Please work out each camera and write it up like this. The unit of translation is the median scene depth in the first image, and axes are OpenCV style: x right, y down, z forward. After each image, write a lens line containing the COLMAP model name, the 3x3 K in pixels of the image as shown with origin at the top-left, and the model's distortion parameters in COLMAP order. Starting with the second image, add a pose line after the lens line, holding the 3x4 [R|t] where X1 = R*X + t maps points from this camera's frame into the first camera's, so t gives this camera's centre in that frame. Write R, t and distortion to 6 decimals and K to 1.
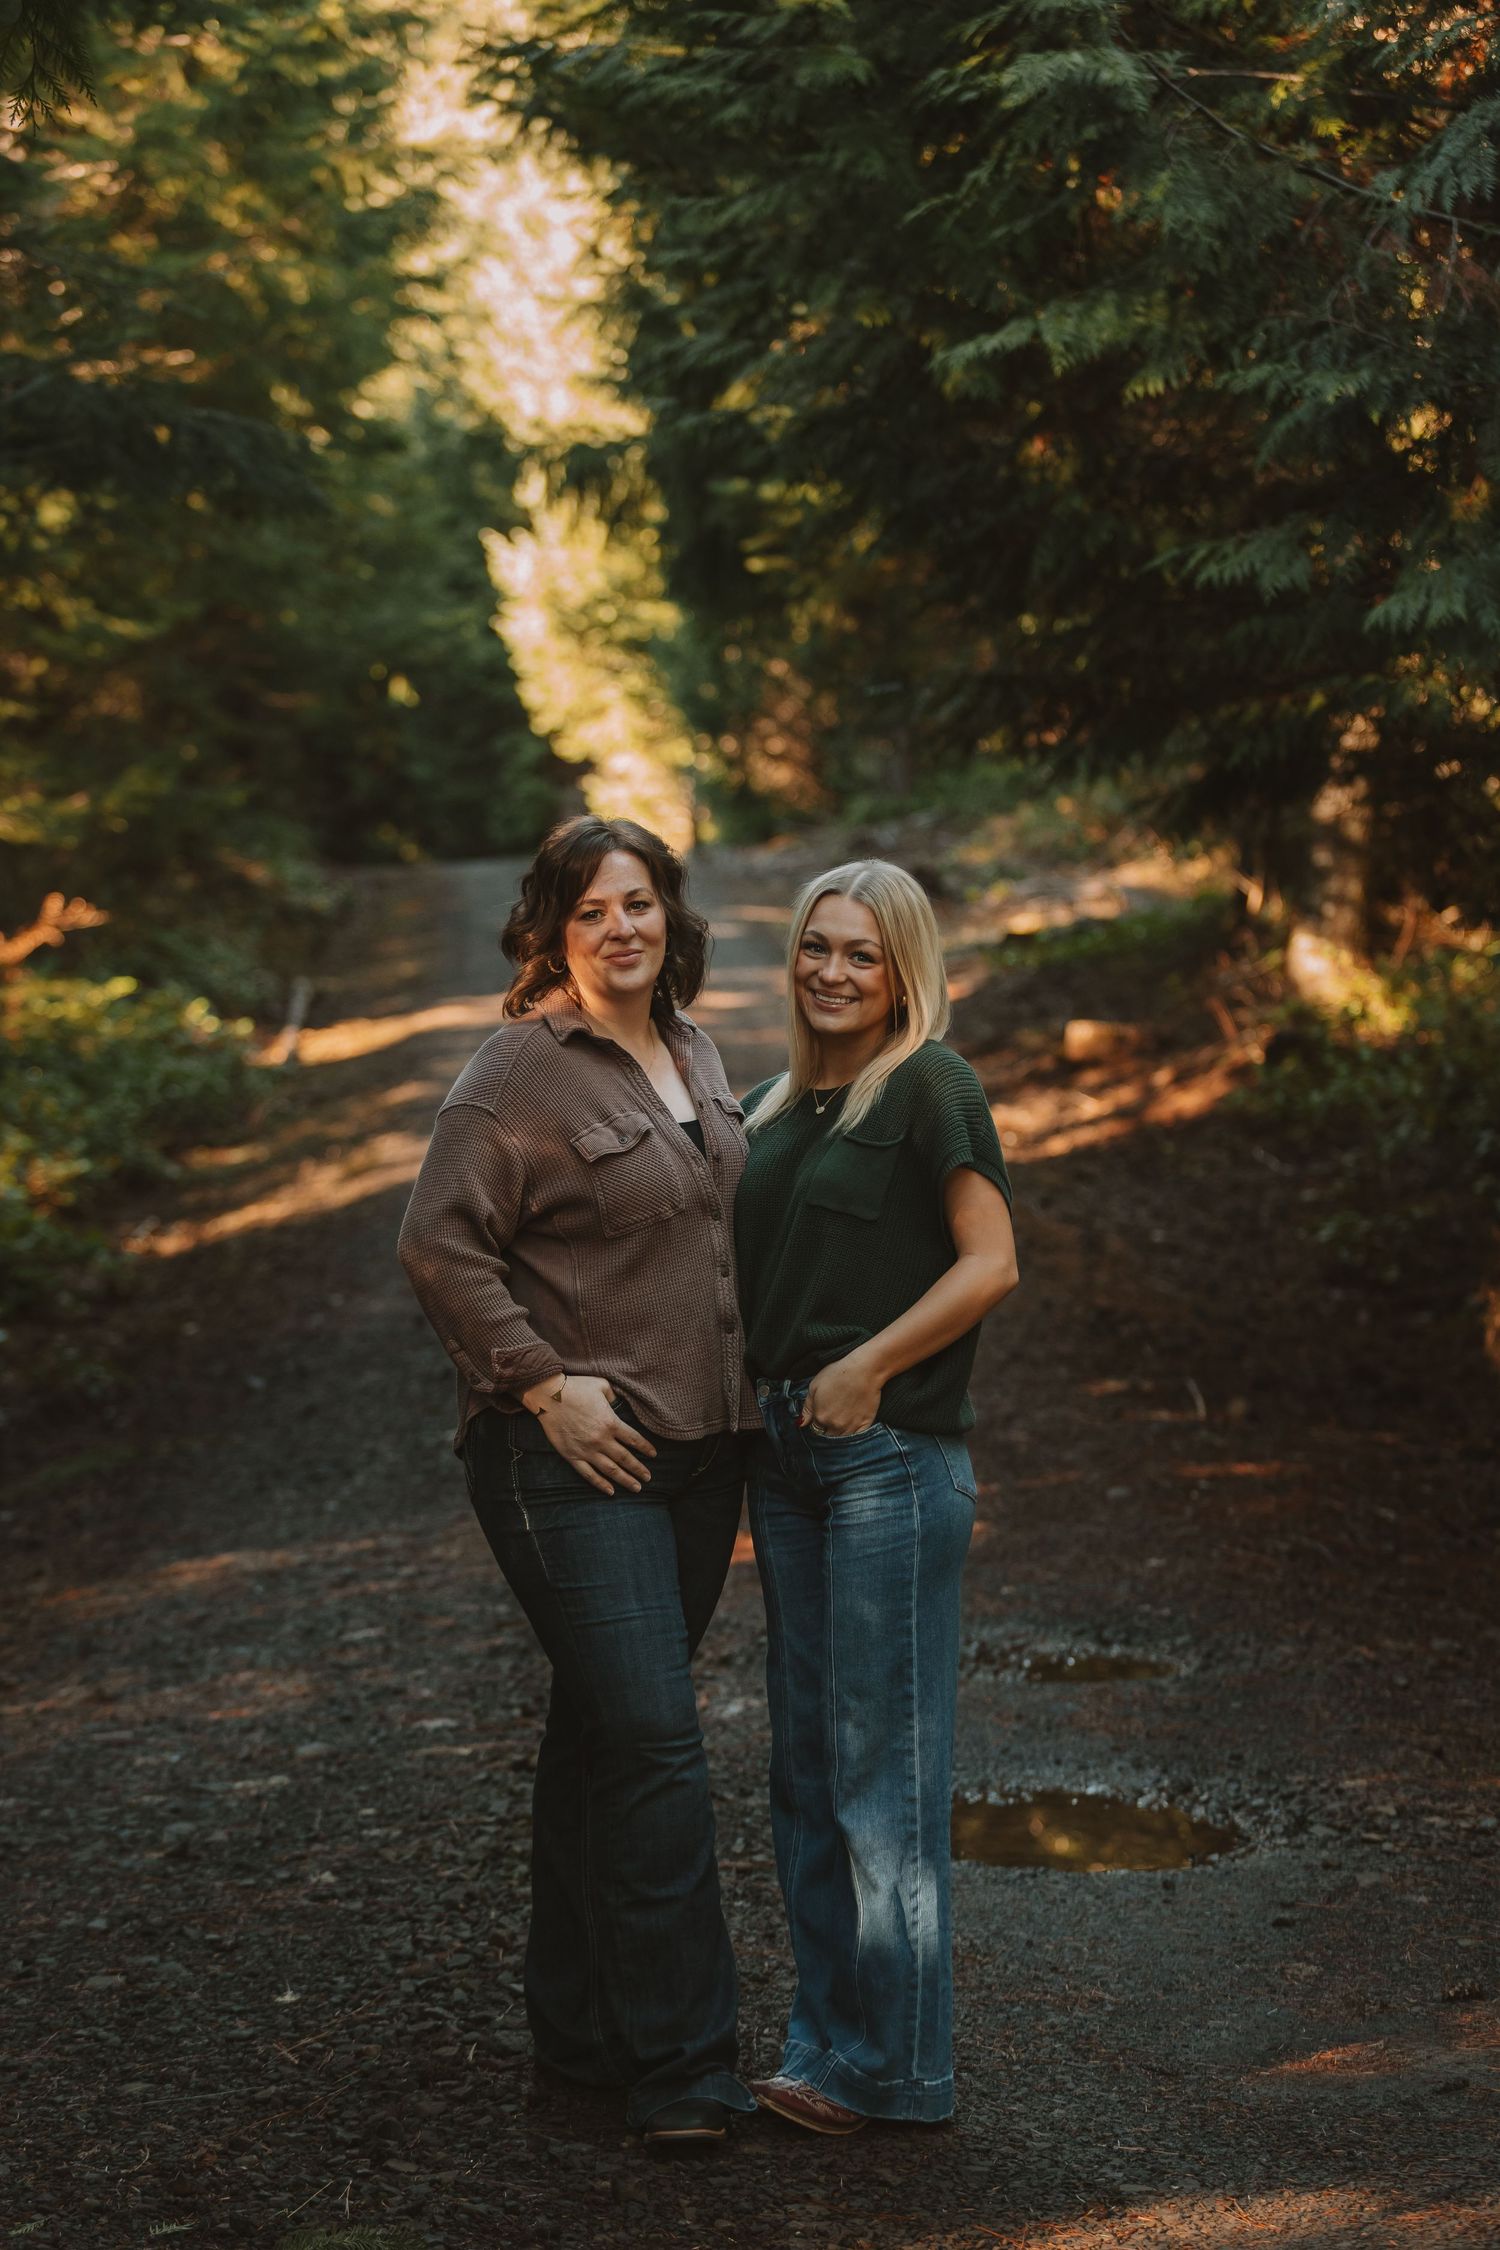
lens RADIAL K [[5179.3, 0, 719.7], [0, 5179.3, 995.2], [0, 0, 1]] dist [-0.015816, -0.233792]
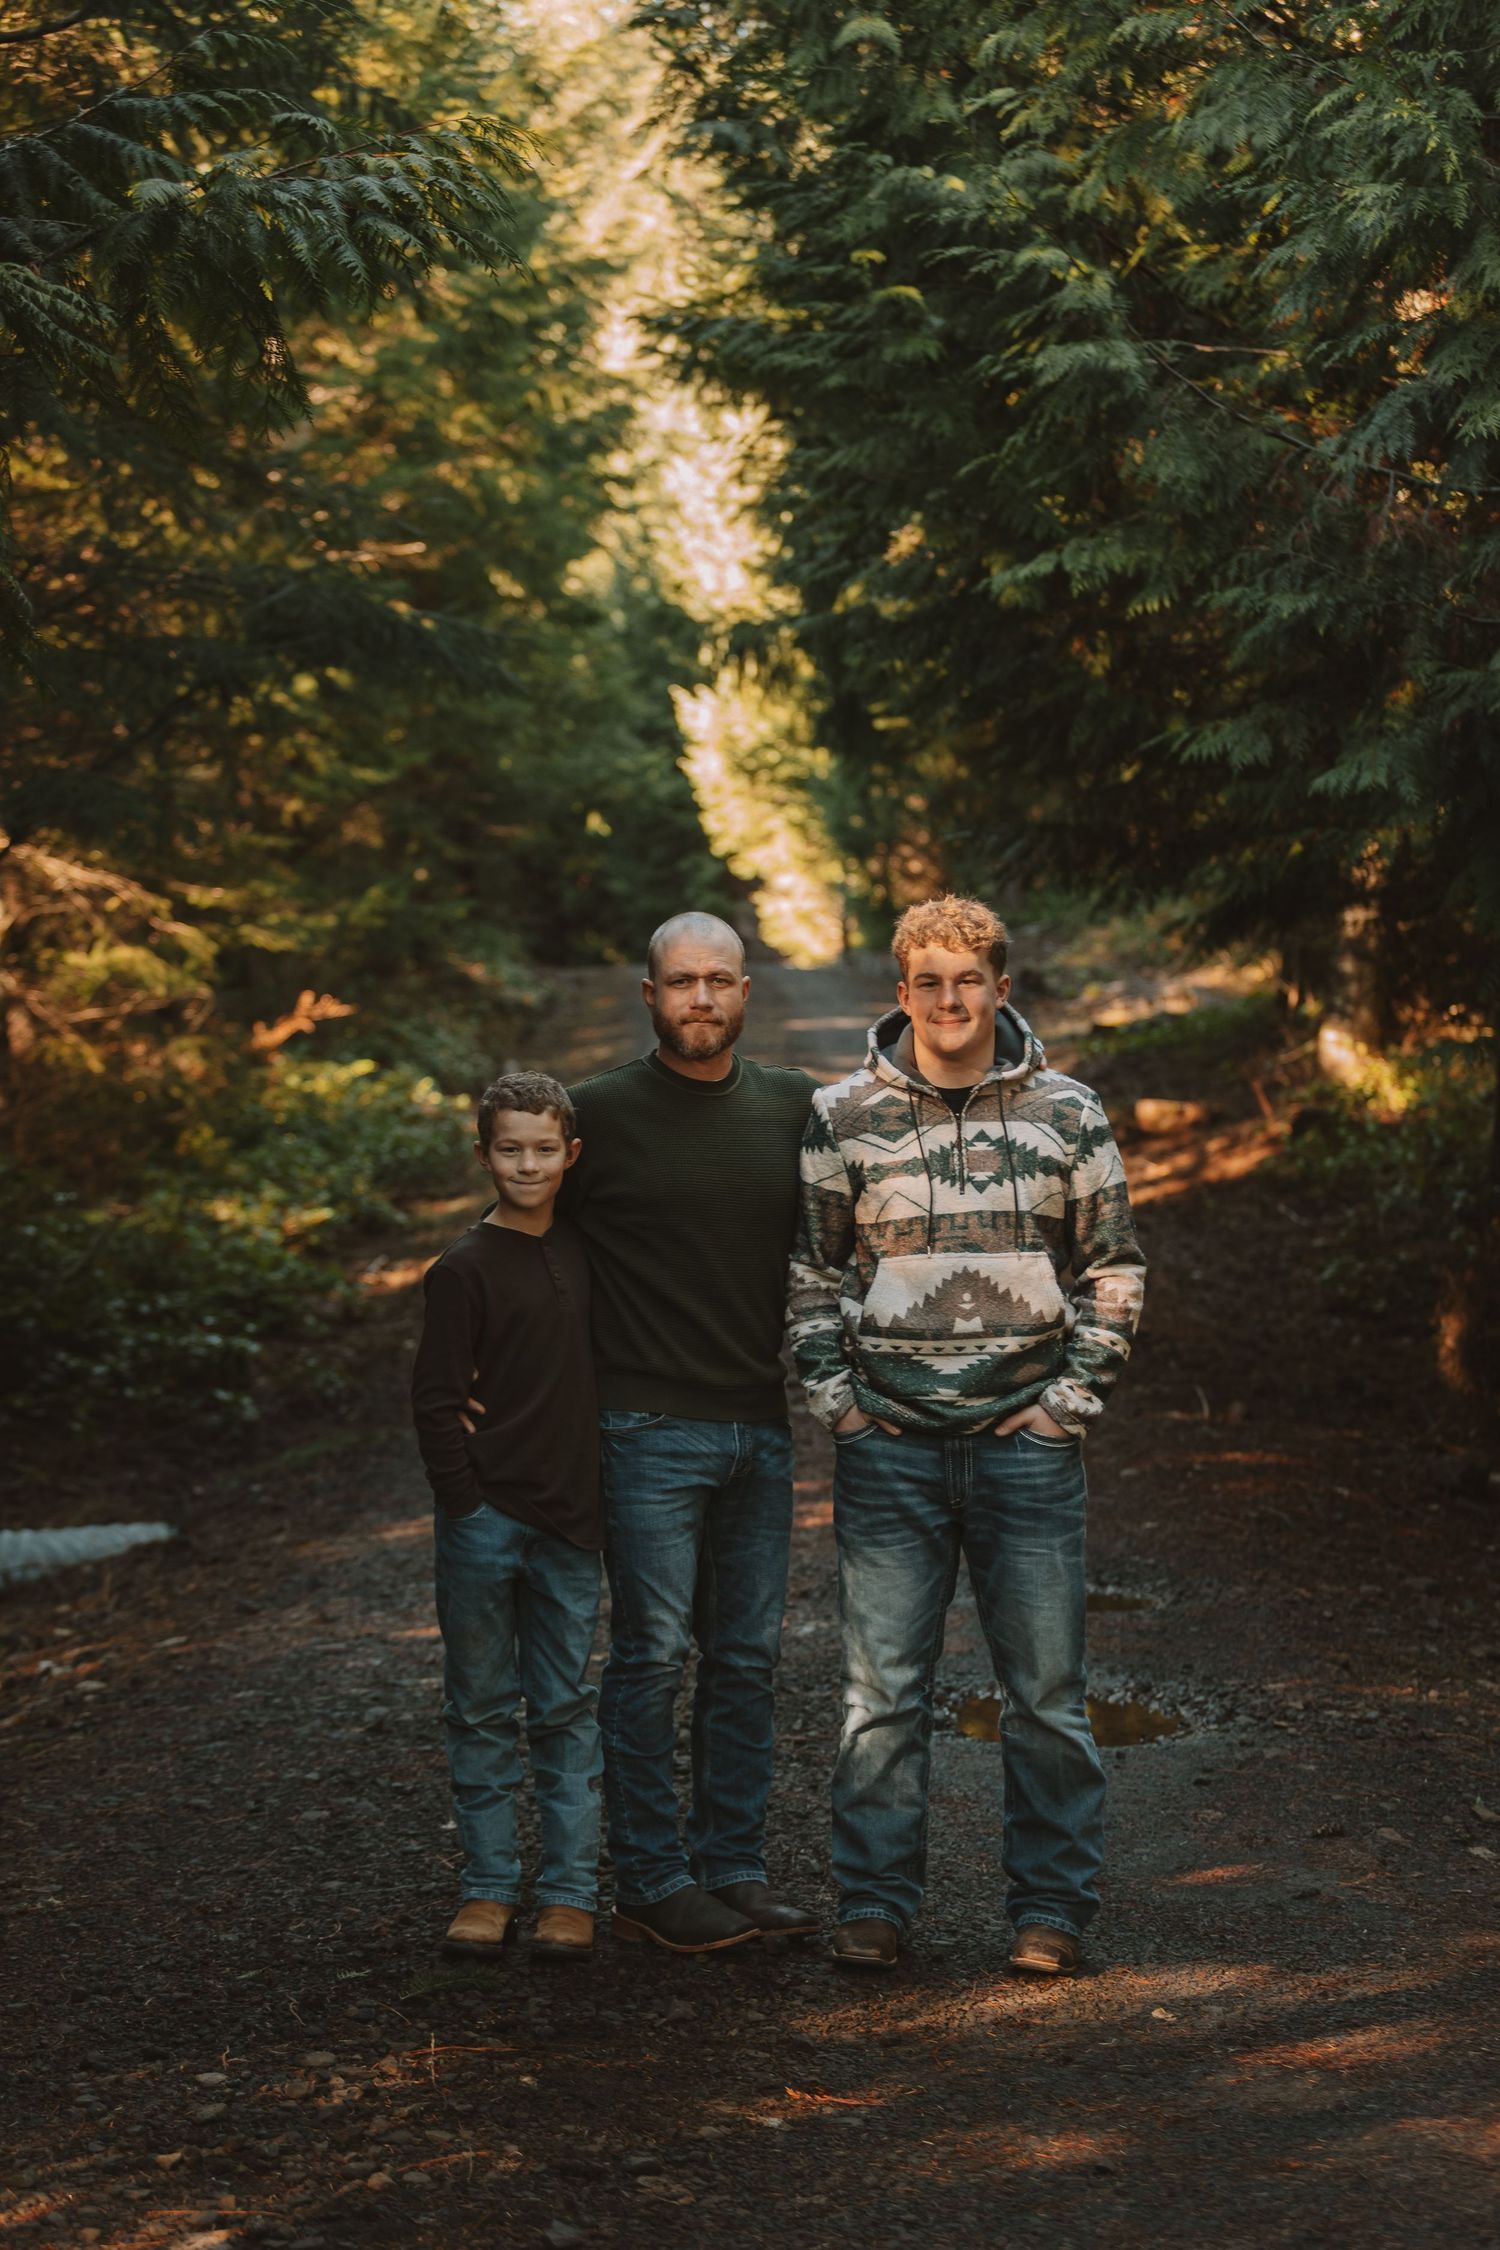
lens RADIAL K [[4511.7, 0, 803.4], [0, 4511.7, 1110.1], [0, 0, 1]] dist [0.032501, -0.112320]
pose [[0.999750, 0.004675, -0.021848, 0.022512], [-0.004491, 0.999954, 0.008461, -0.001958], [0.021886, -0.008361, 0.999726, -0.116086]]
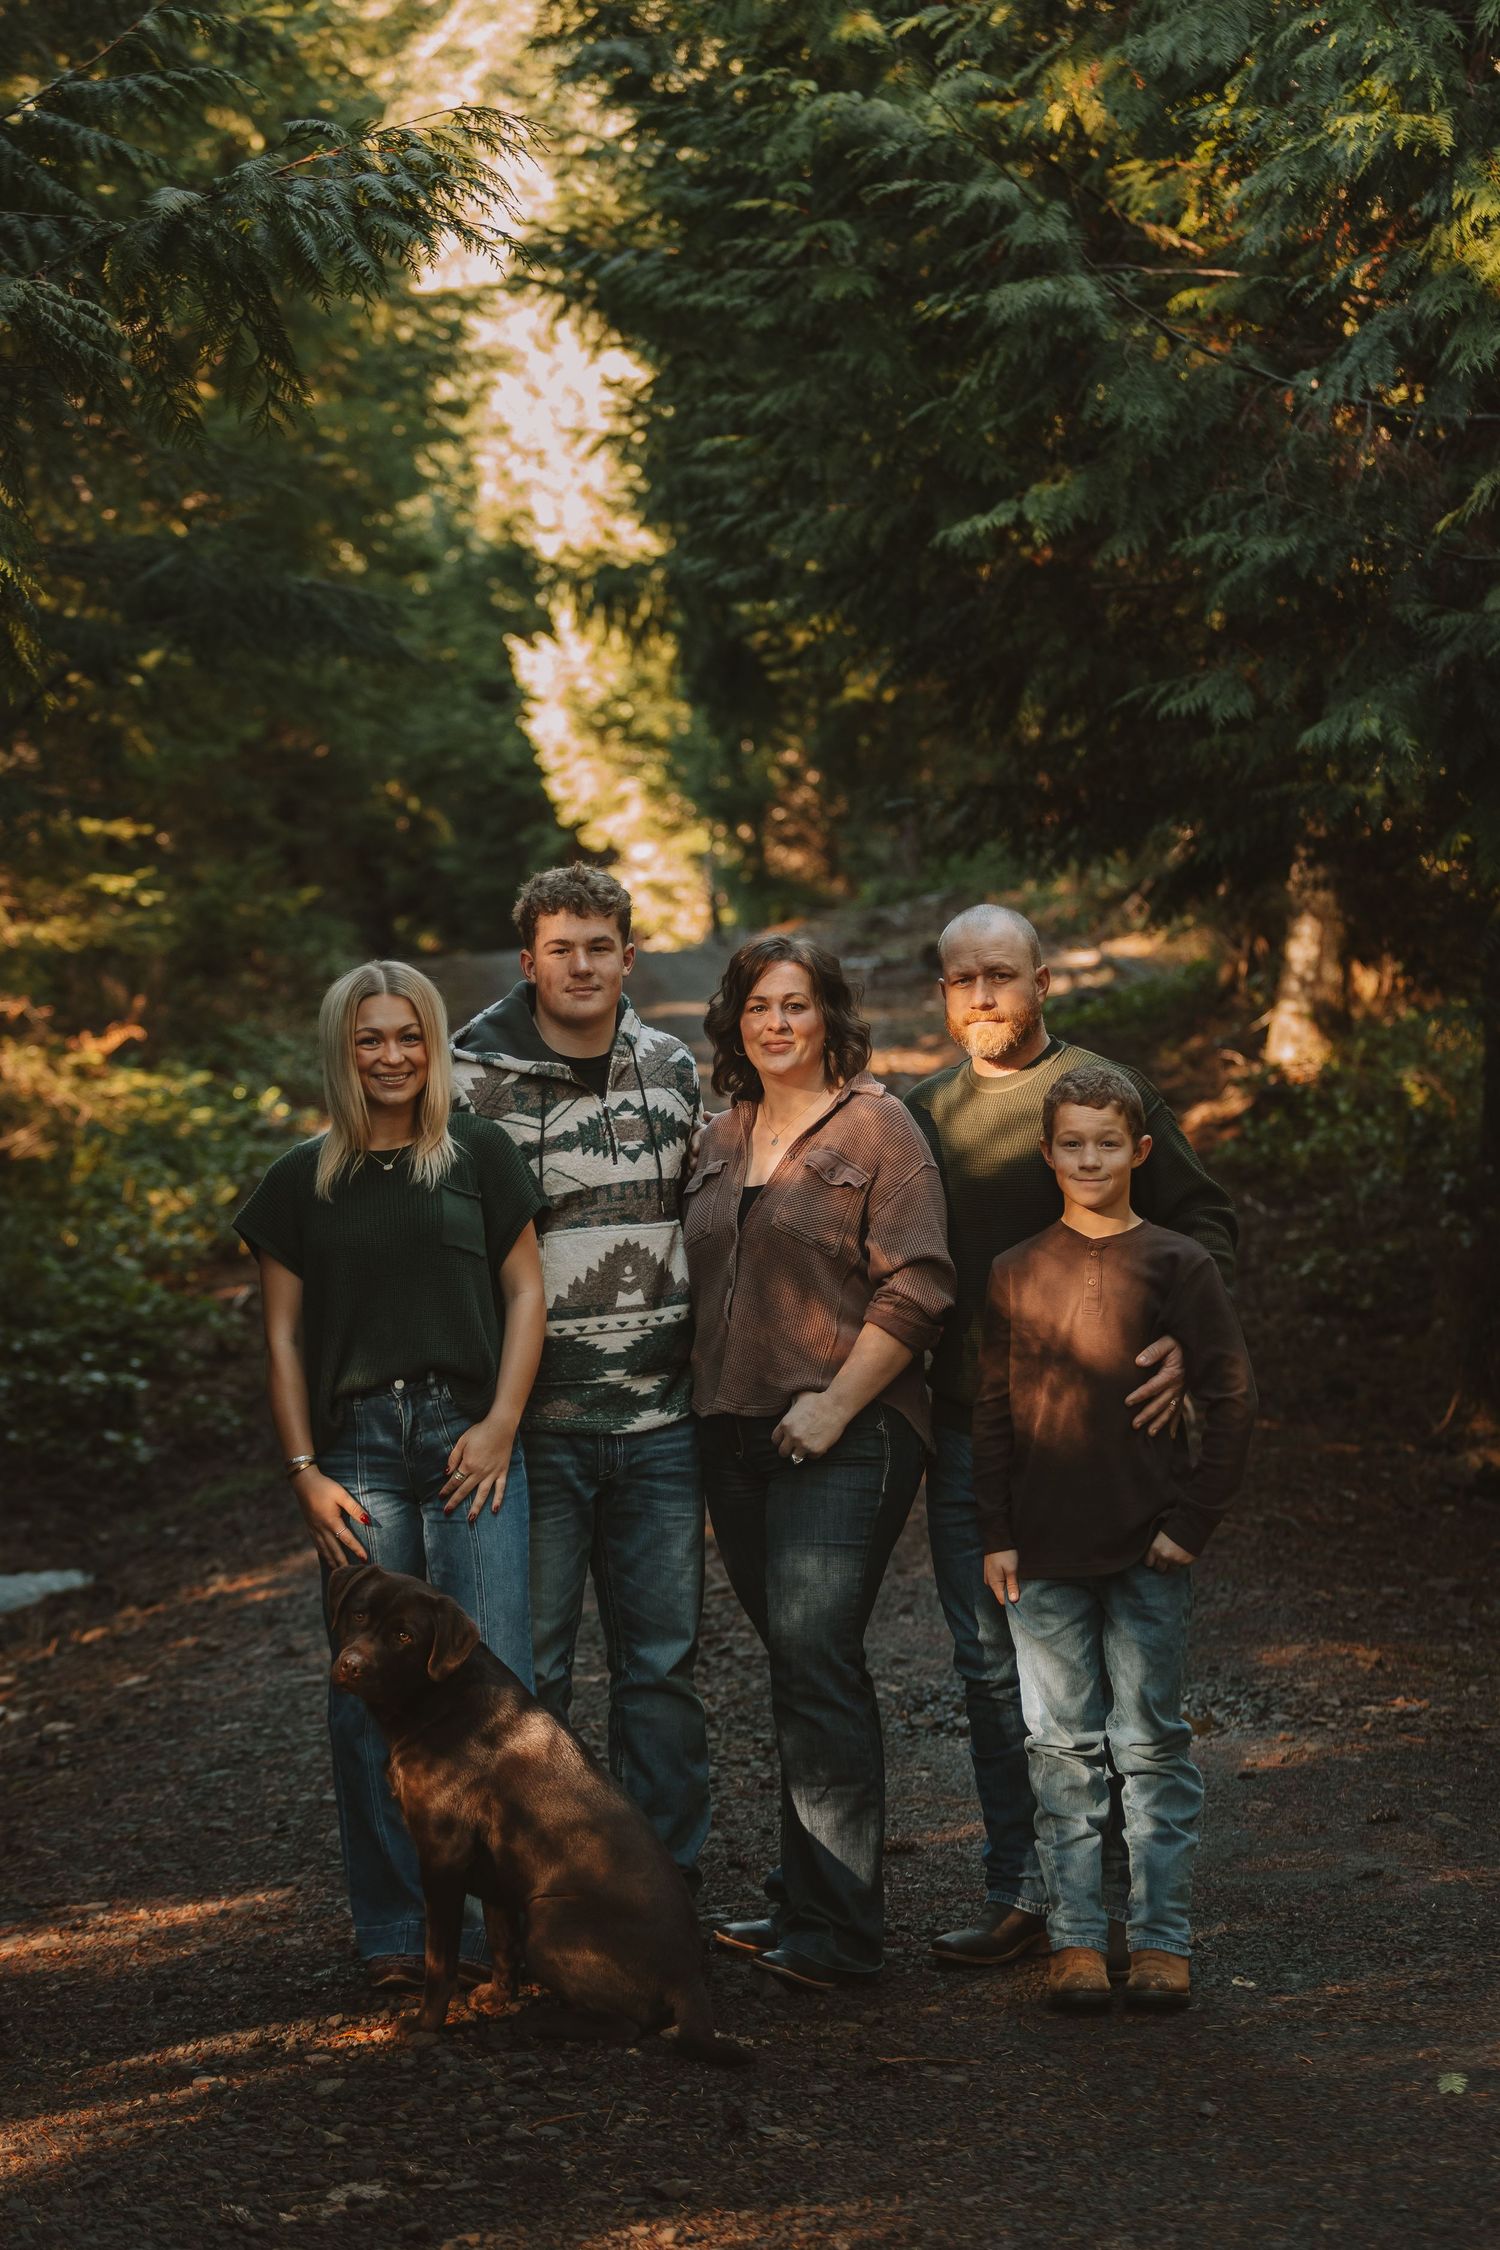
lens RADIAL K [[5398.8, 0, 512.5], [0, 5398.8, 1009.3], [0, 0, 1]] dist [0.033344, -0.083104]
pose [[0.998867, -0.028556, -0.038075, -0.012256], [0.028094, 0.999526, -0.012623, 0.000224], [0.038418, 0.011539, 0.999195, -0.256292]]
